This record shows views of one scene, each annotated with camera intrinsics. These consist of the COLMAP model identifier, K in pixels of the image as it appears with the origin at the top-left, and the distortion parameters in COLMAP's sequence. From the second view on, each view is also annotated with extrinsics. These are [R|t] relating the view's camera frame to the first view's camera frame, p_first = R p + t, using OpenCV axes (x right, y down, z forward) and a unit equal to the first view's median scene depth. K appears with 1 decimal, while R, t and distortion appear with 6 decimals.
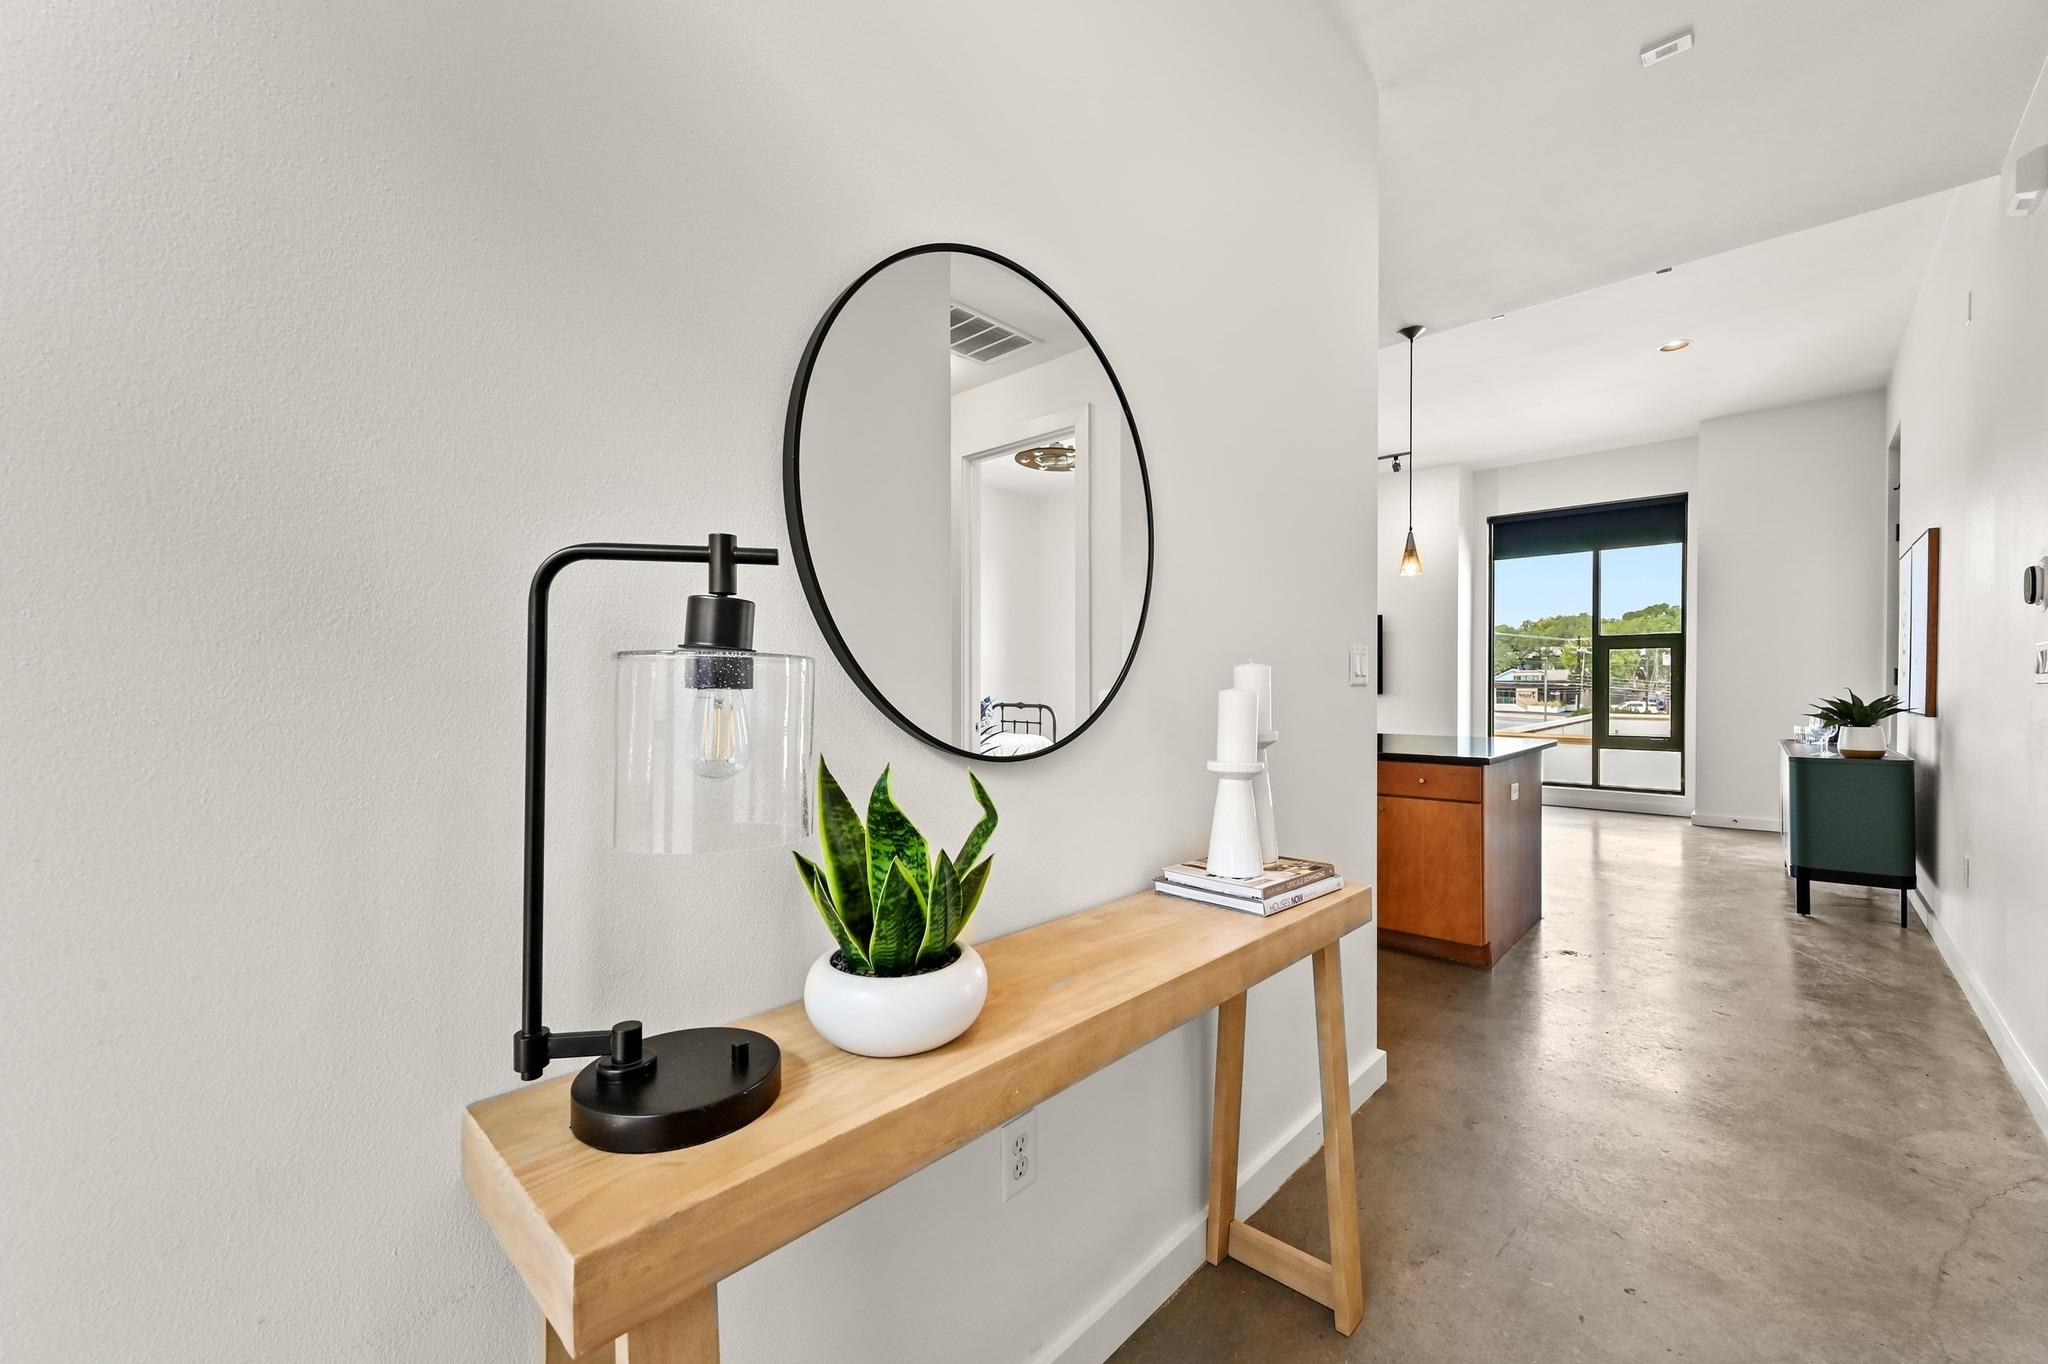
lens RADIAL K [[819.3, 0, 1022.9], [0, 819.3, 689.5], [0, 0, 1]] dist [-0.002133, -0.000255]
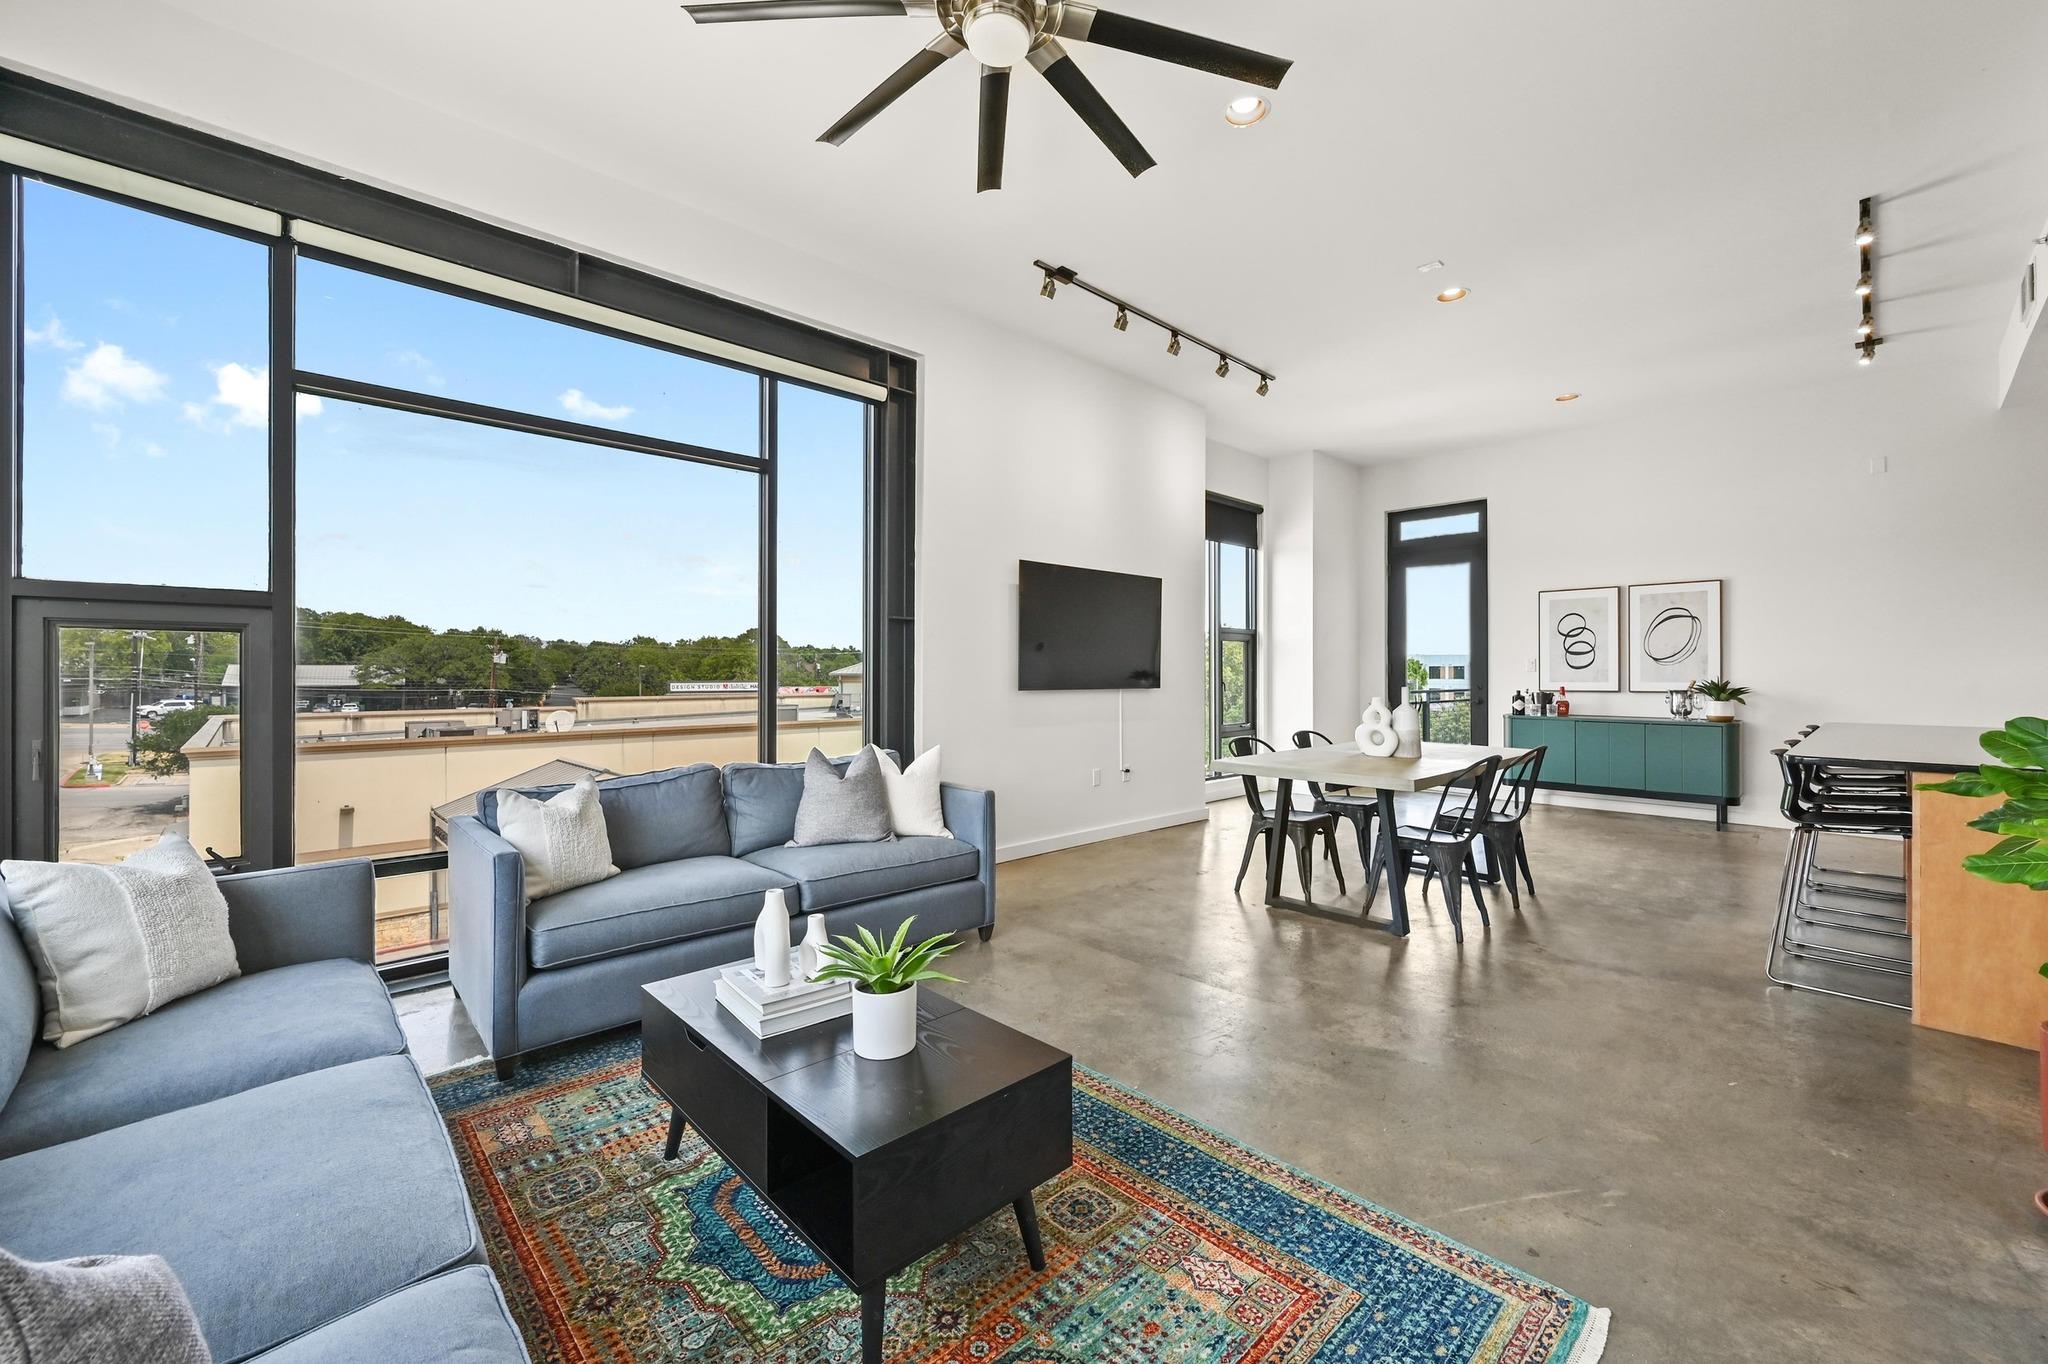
lens RADIAL K [[819.3, 0, 1032.1], [0, 819.3, 672.3], [0, 0, 1]] dist [-0.002133, -0.000255]
pose [[0.047715, 0.004674, 0.998850, -0.325544], [0.009198, 0.999945, -0.005119, -0.006994], [-0.998819, 0.009432, 0.047670, 1.223502]]
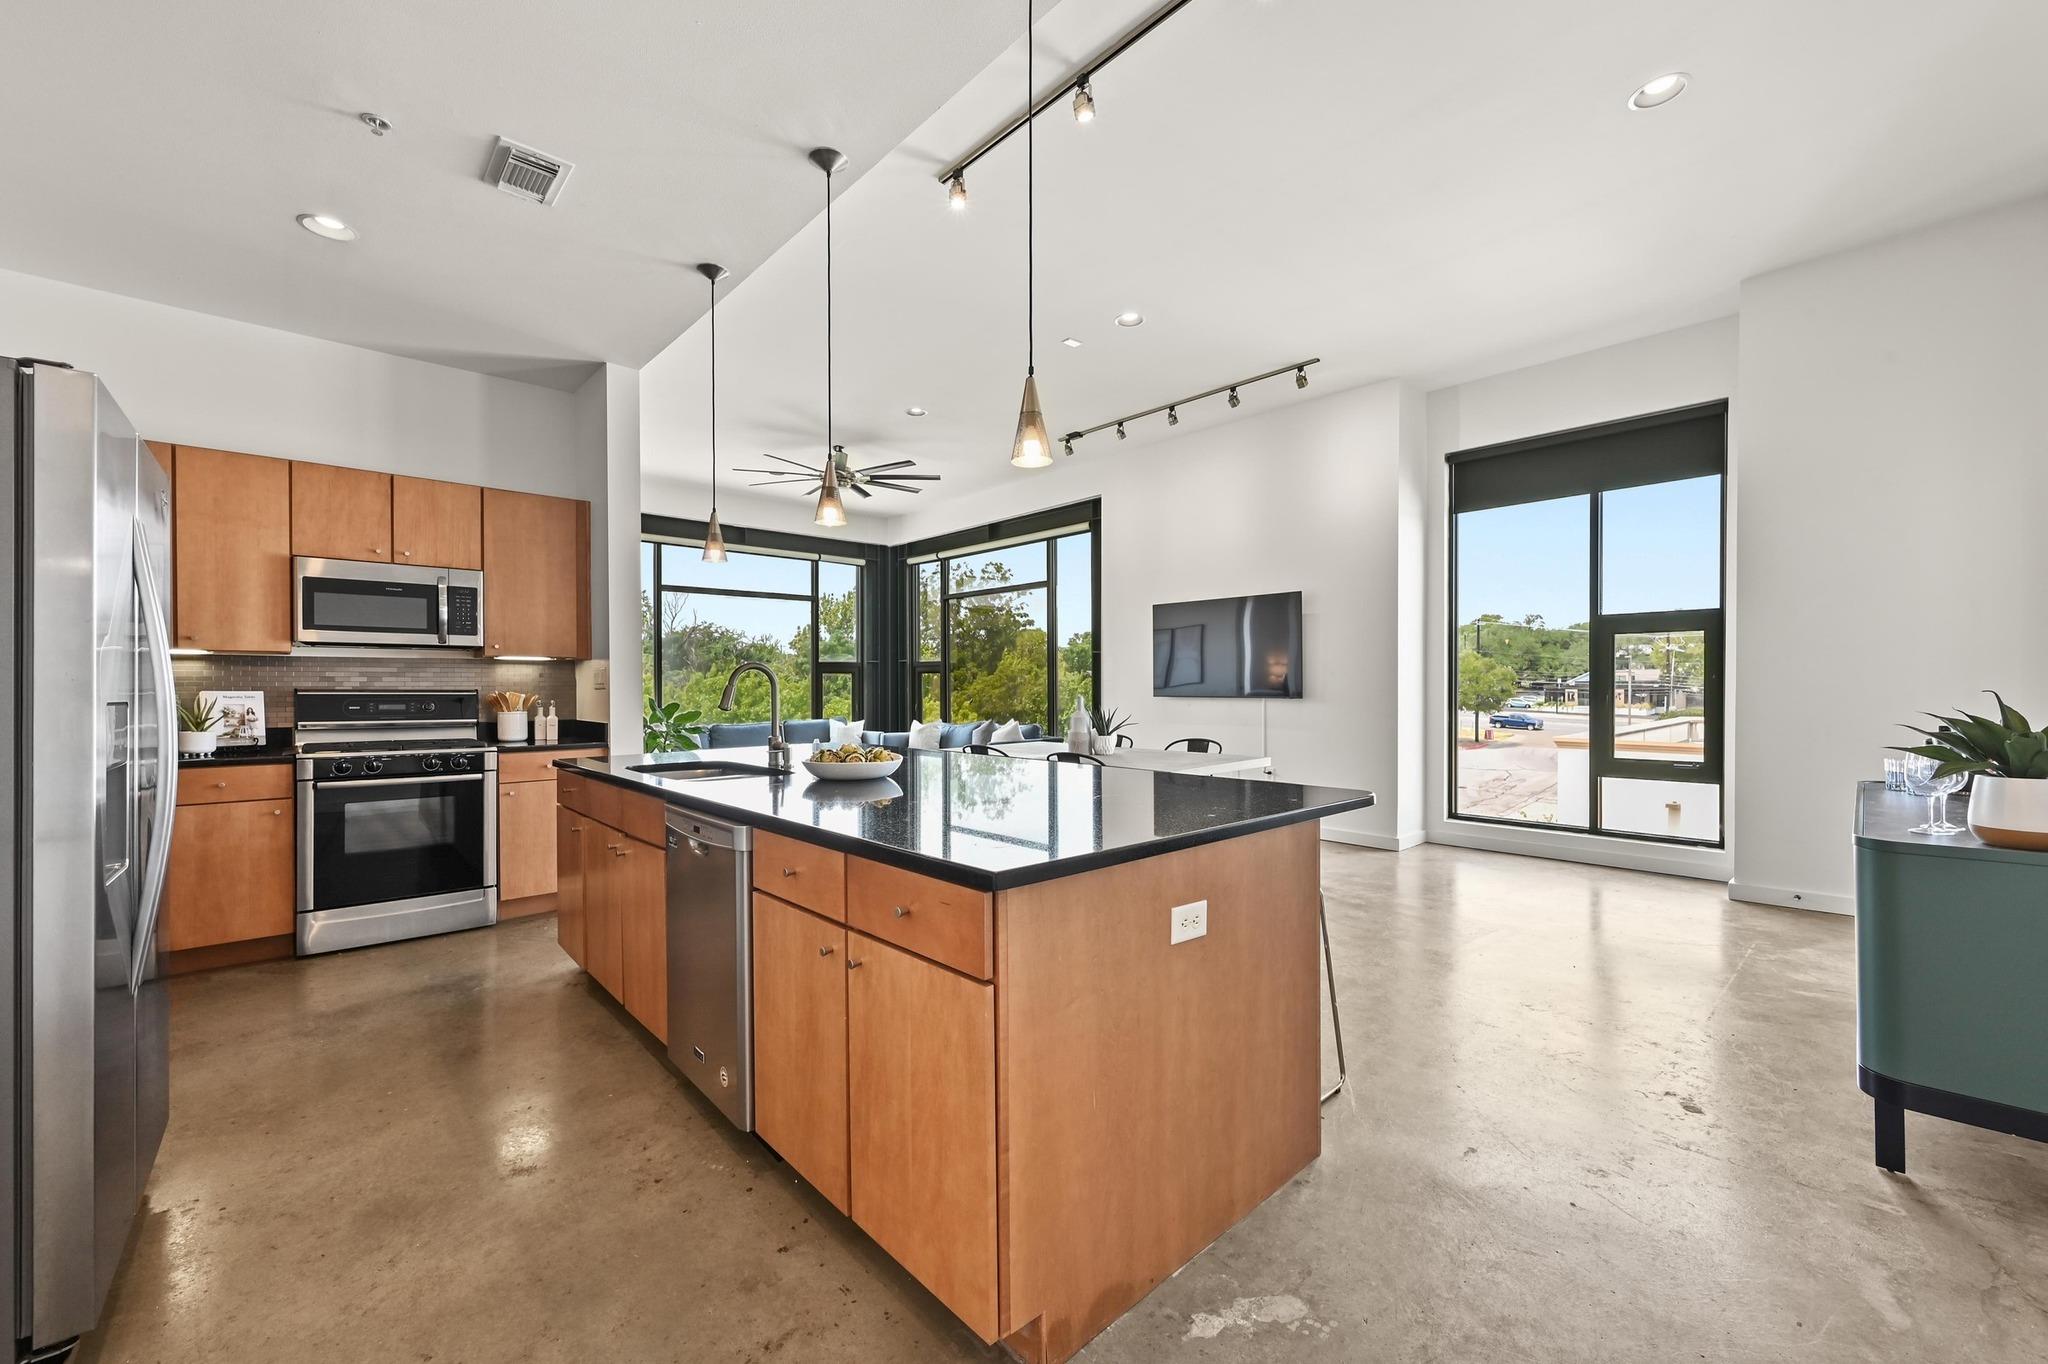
lens RADIAL K [[819.3, 0, 1021.7], [0, 819.3, 689.1], [0, 0, 1]] dist [-0.002133, -0.000255]
pose [[0.996982, -0.002004, -0.077601, 0.277237], [0.001773, 0.999994, -0.003048, -0.001110], [0.077607, 0.002901, 0.996980, 0.276413]]
